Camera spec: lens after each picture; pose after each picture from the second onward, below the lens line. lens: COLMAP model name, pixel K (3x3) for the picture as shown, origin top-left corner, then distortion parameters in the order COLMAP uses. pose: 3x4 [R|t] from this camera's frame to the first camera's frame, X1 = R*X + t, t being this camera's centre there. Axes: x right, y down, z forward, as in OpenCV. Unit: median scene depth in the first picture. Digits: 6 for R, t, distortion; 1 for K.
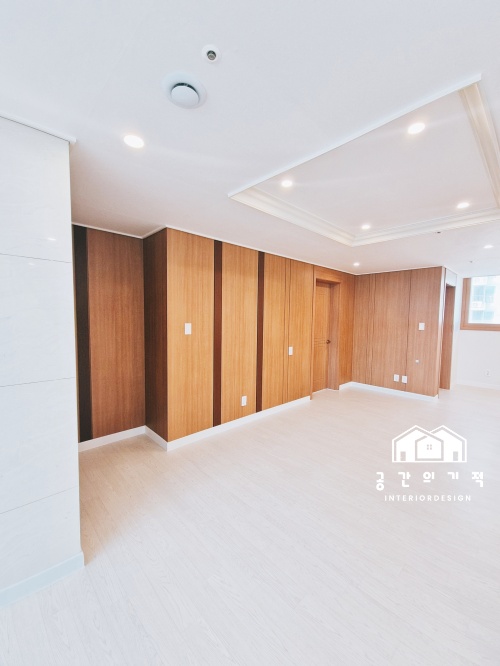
lens RADIAL K [[270.9, 0, 250.0], [0, 270.9, 333.0], [0, 0, 1]] dist [-0.001075, -0.000343]
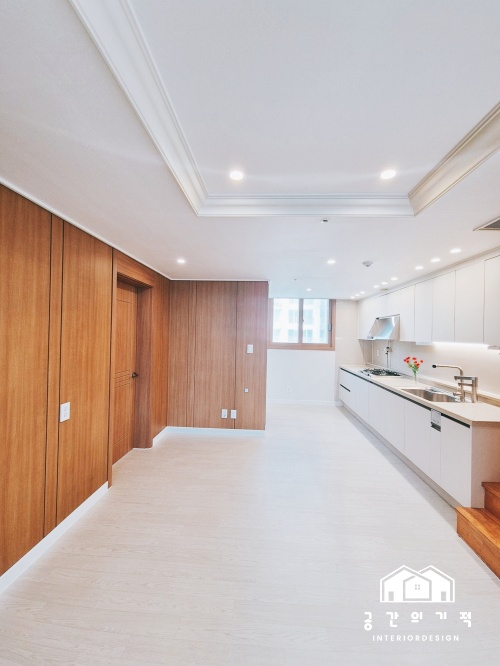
lens RADIAL K [[270.9, 0, 250.0], [0, 270.9, 333.0], [0, 0, 1]] dist [-0.001075, -0.000343]
pose [[0.736572, 0.005013, 0.676341, 0.066621], [0.028496, 0.998855, -0.038436, -0.045580], [-0.675759, 0.047584, 0.735585, 0.419979]]
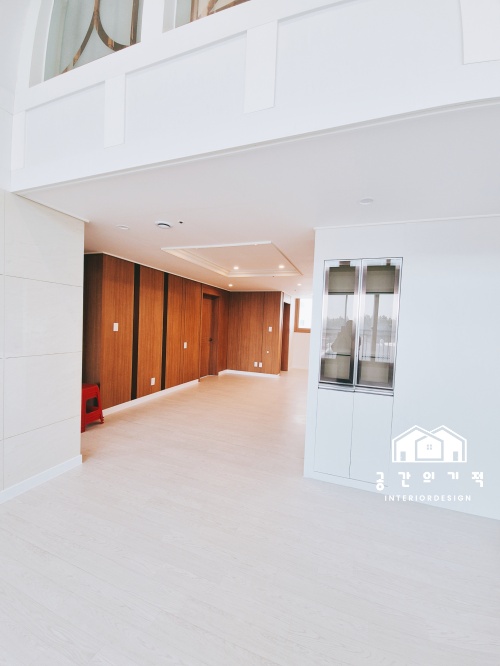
lens RADIAL K [[270.9, 0, 250.0], [0, 270.9, 333.0], [0, 0, 1]] dist [-0.001075, -0.000343]
pose [[0.901470, 0.008389, 0.432760, -0.146401], [-0.001028, 0.999851, -0.017241, 0.026335], [-0.432840, 0.015097, 0.901344, -0.367683]]
